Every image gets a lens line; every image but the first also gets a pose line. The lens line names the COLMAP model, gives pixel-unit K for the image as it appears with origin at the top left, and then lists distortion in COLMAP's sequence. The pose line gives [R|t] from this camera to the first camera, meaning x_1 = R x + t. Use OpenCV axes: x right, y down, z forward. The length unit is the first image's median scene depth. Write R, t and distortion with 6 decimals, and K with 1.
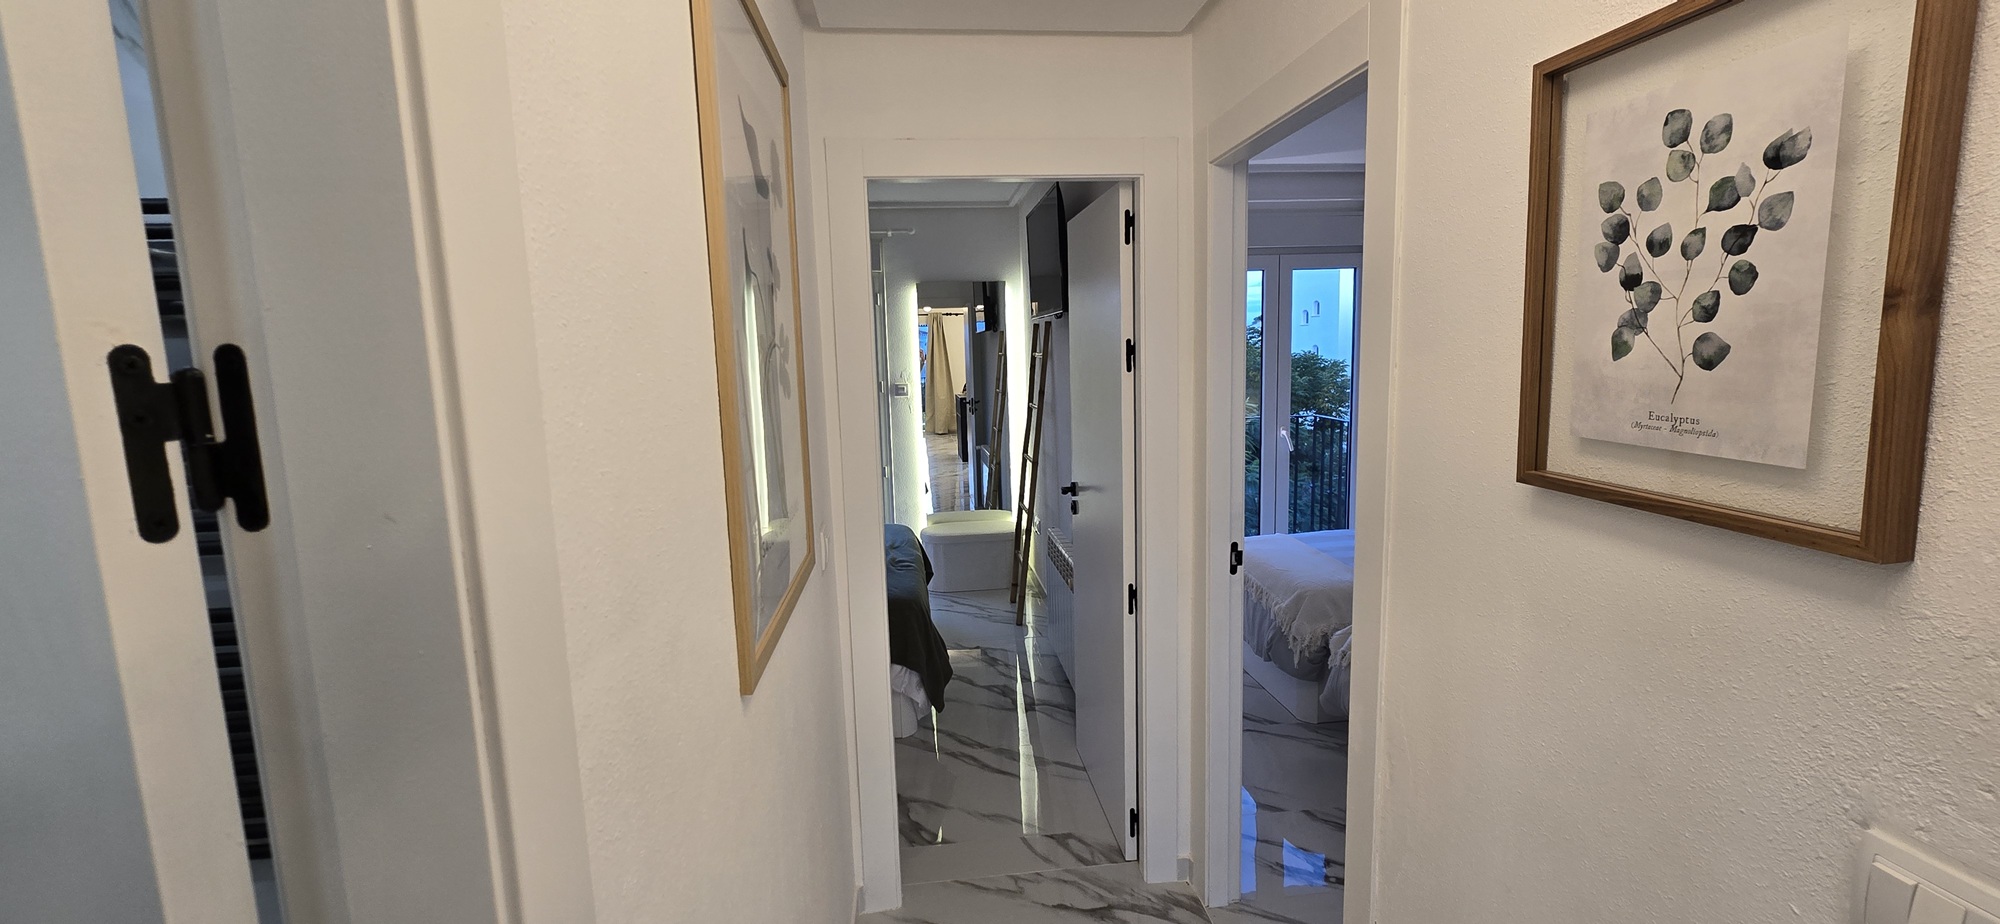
lens RADIAL K [[823.3, 0, 1002.9], [0, 823.3, 456.6], [0, 0, 1]] dist [-0.002870, -0.000296]
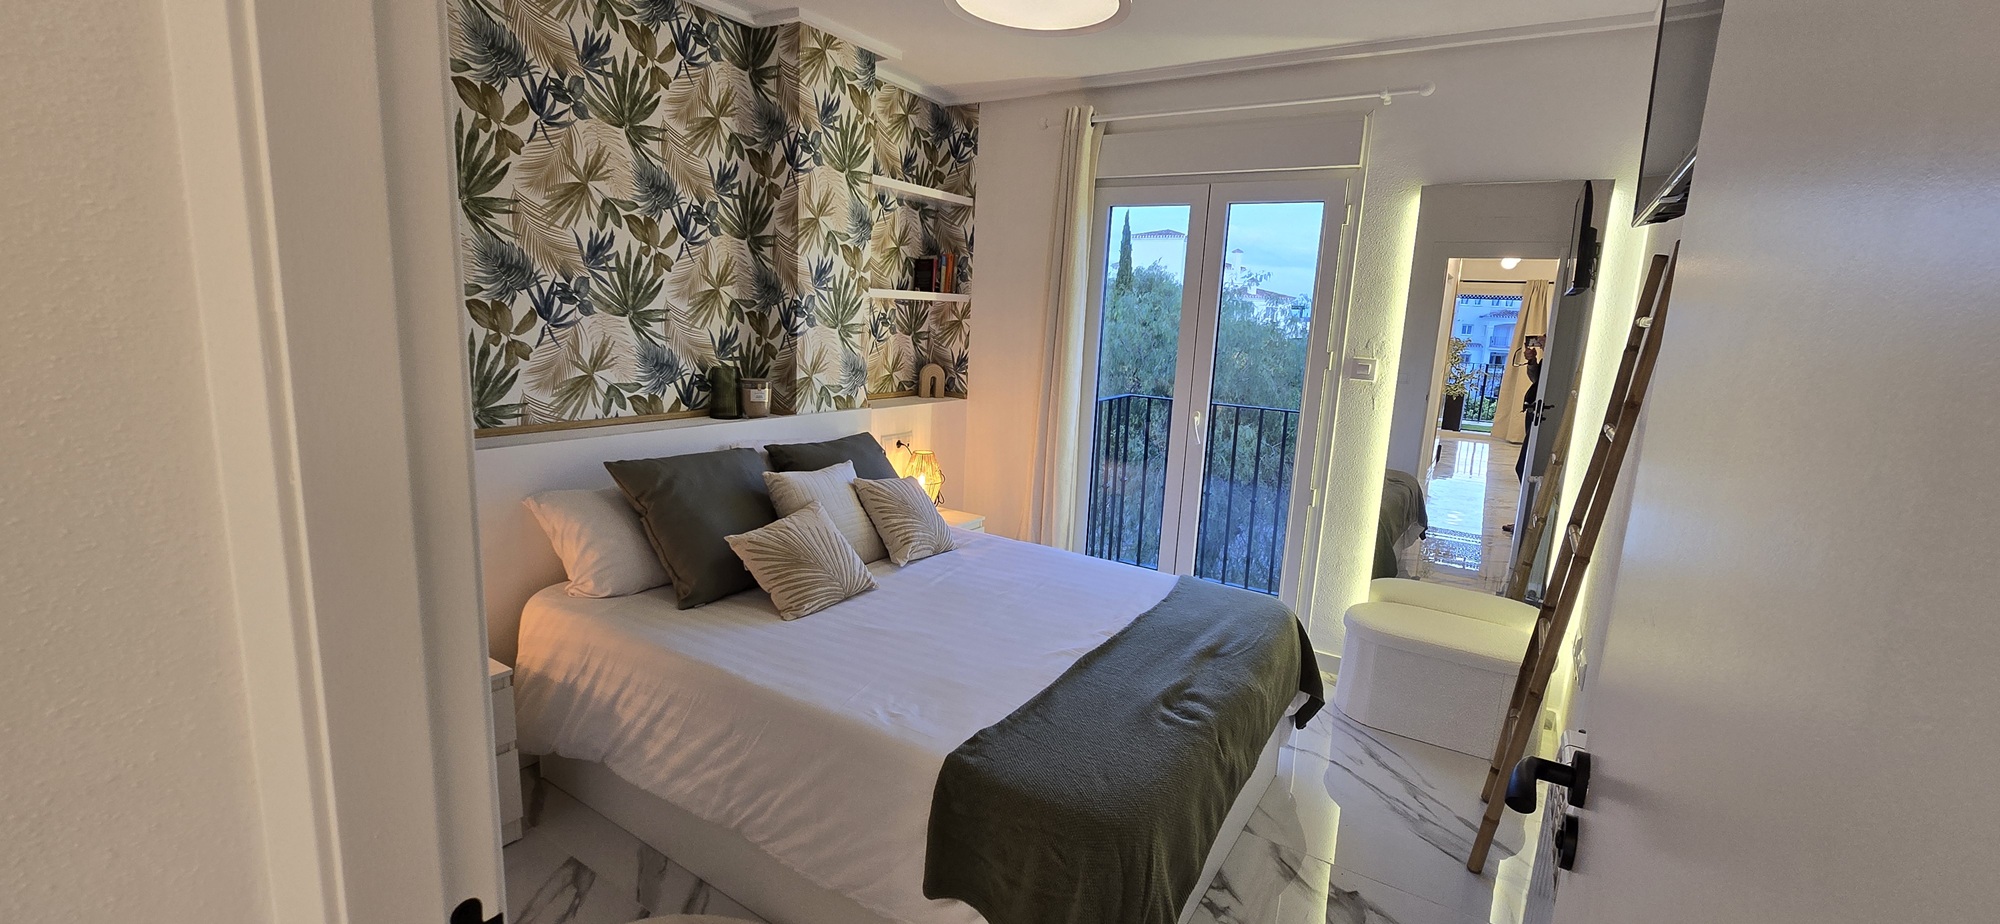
lens RADIAL K [[823.3, 0, 1004.6], [0, 823.3, 457.1], [0, 0, 1]] dist [-0.002870, -0.000296]
pose [[0.776057, 0.178052, -0.605006, 0.046916], [-0.149138, 0.983922, 0.098264, -0.037826], [0.612775, 0.013971, 0.790134, 0.366791]]
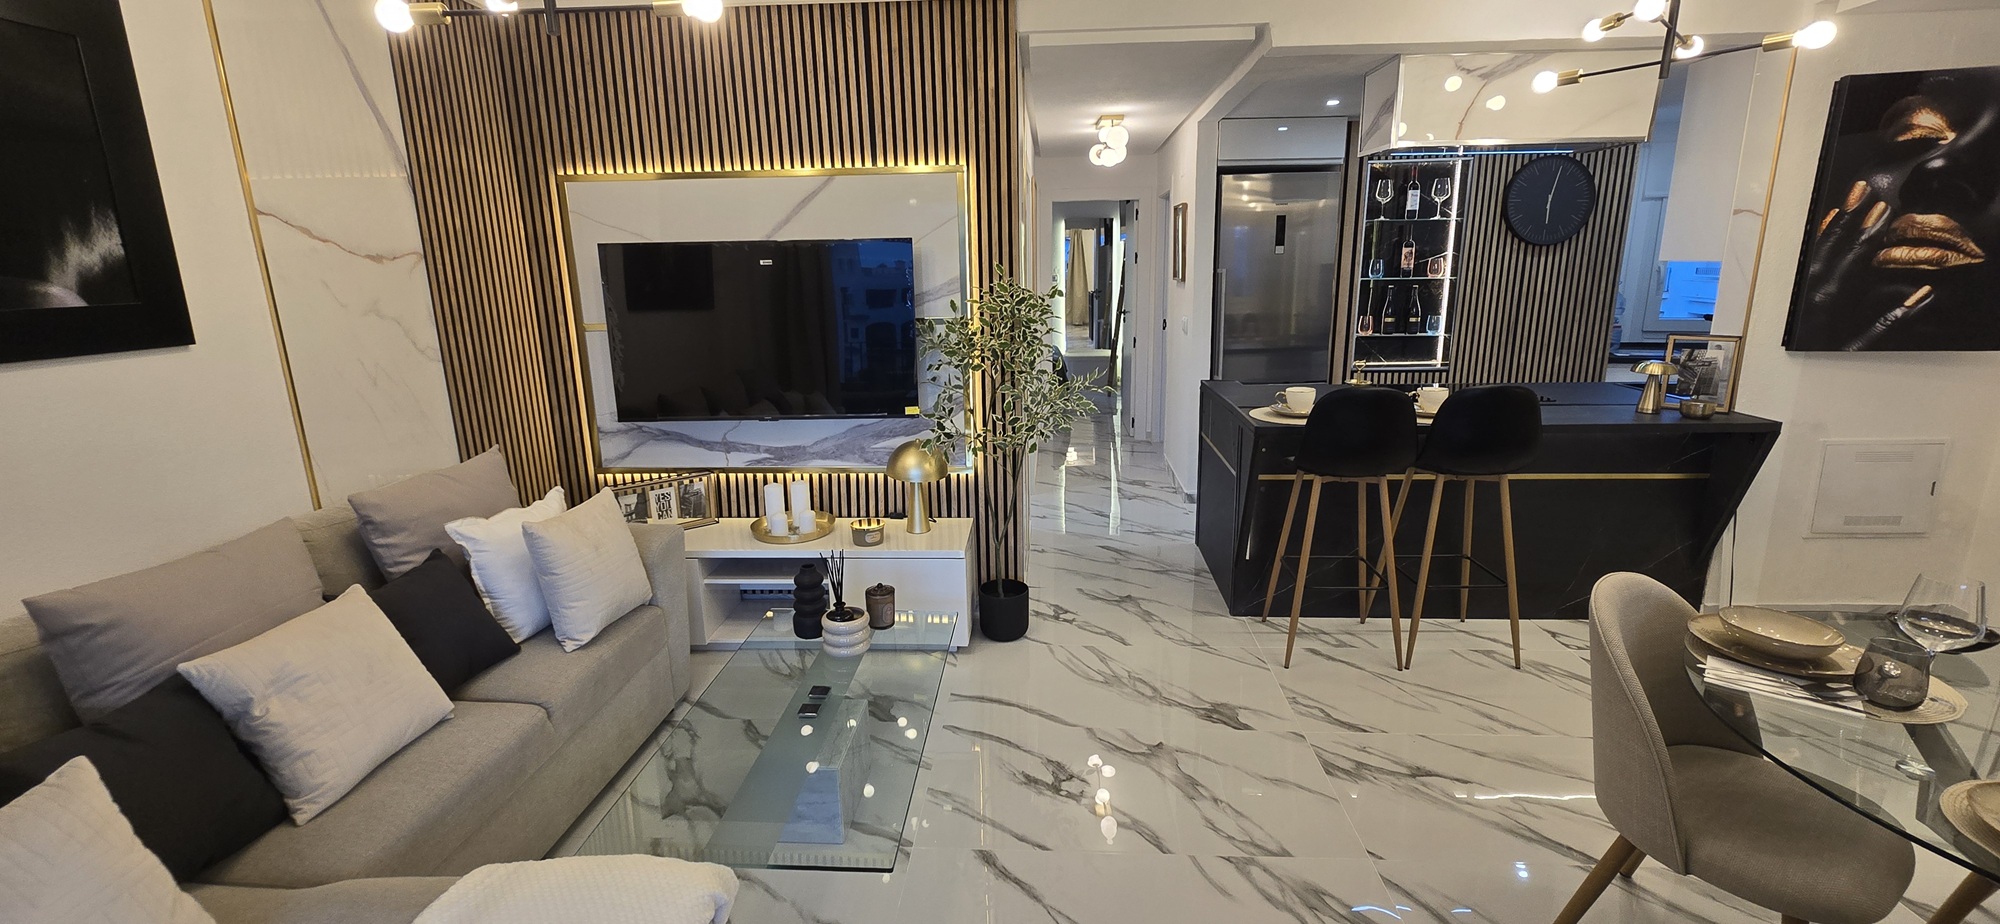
lens RADIAL K [[823.3, 0, 1010.7], [0, 823.3, 455.0], [0, 0, 1]] dist [-0.002870, -0.000296]
pose [[0.987063, 0.049699, -0.152435, 0.084610], [-0.033407, 0.993629, 0.107634, 0.122192], [0.156813, -0.101149, 0.982435, -0.900676]]
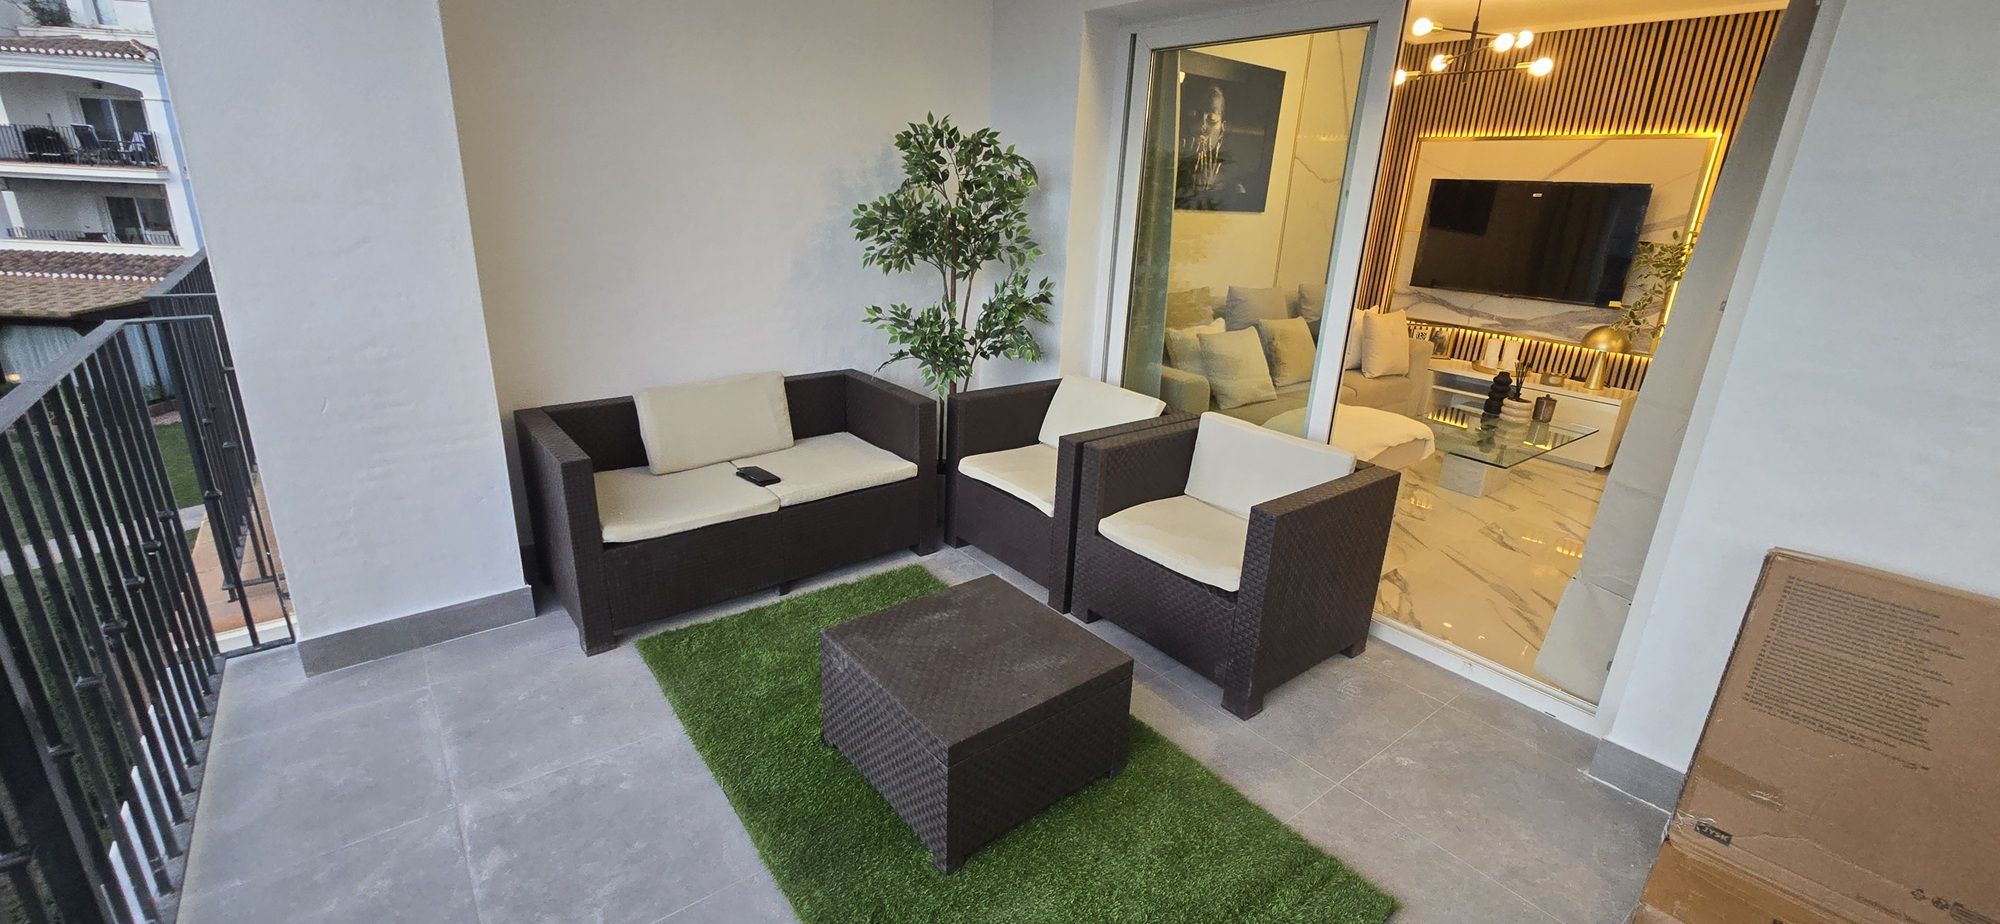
lens RADIAL K [[823.3, 0, 1002.1], [0, 823.3, 453.1], [0, 0, 1]] dist [-0.002870, -0.000296]
pose [[0.529426, 0.311718, -0.789012, 0.321827], [-0.172776, 0.950174, 0.259456, 0.195698], [0.830576, -0.001040, 0.556905, -1.361602]]
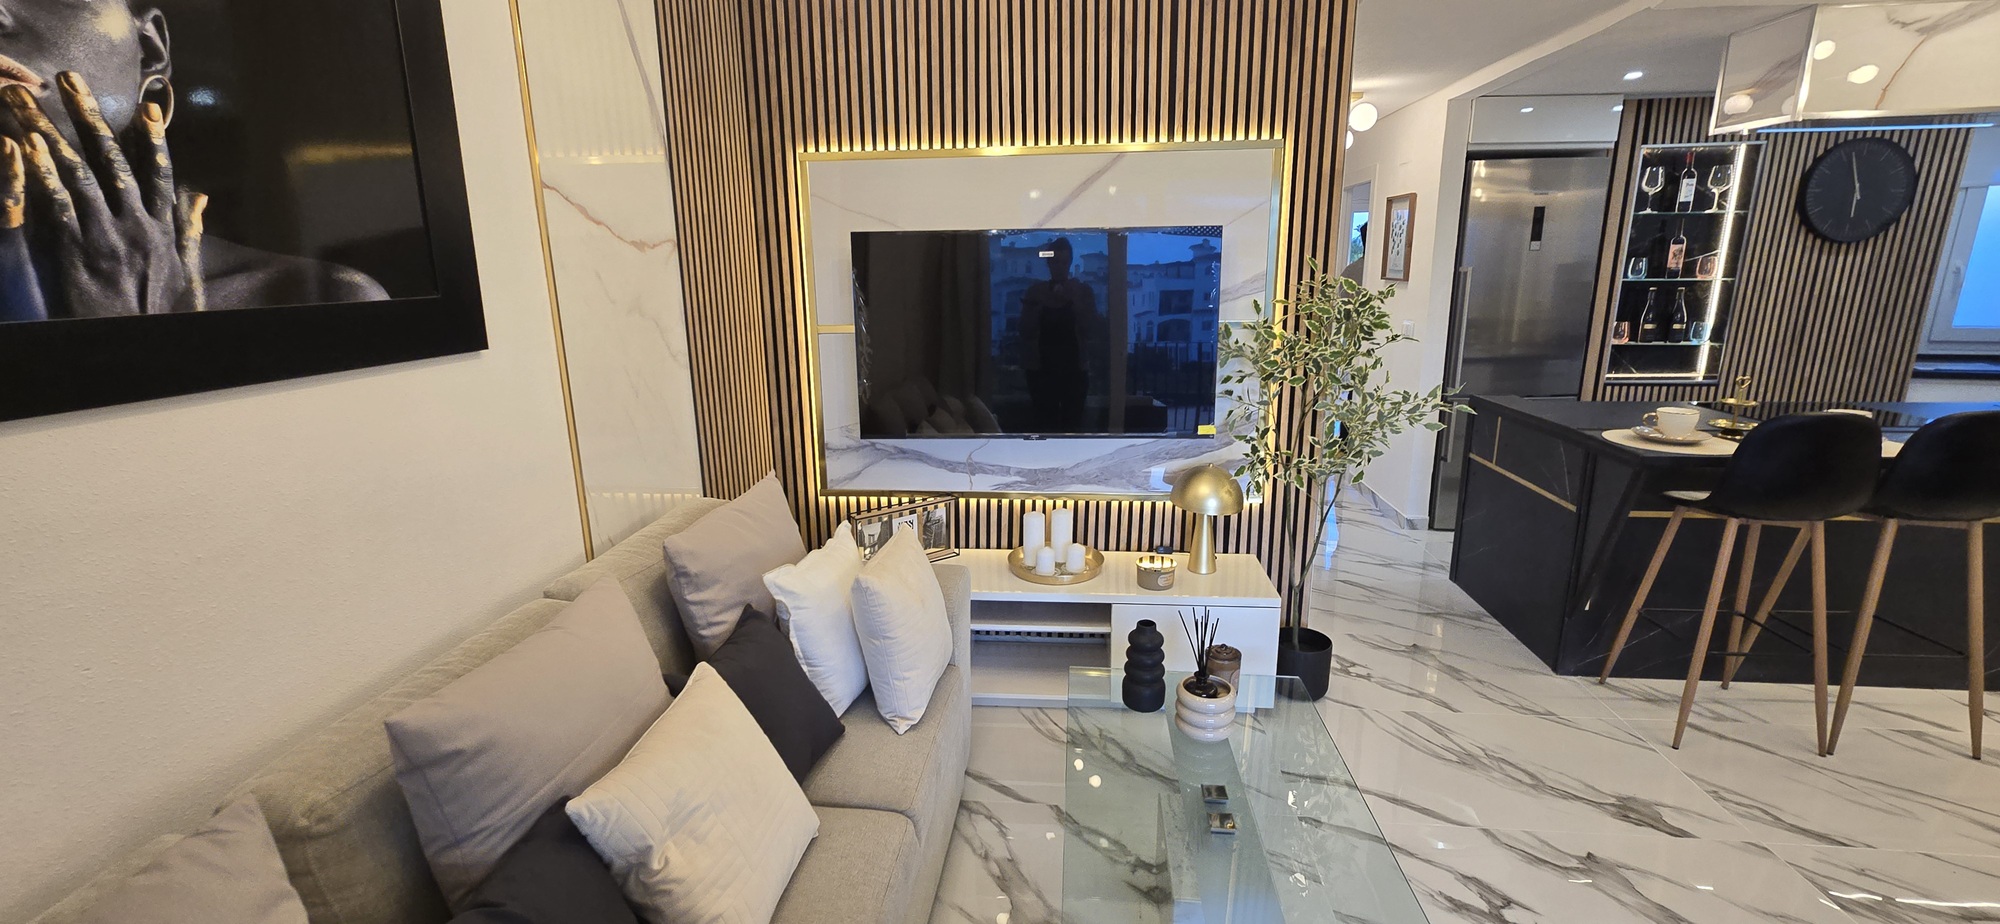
lens RADIAL K [[823.3, 0, 1008.3], [0, 823.3, 454.6], [0, 0, 1]] dist [-0.002870, -0.000296]
pose [[0.979703, 0.062412, -0.190491, -0.107121], [-0.042474, 0.993349, 0.107018, 0.122808], [0.195903, -0.096755, 0.975838, -0.839966]]
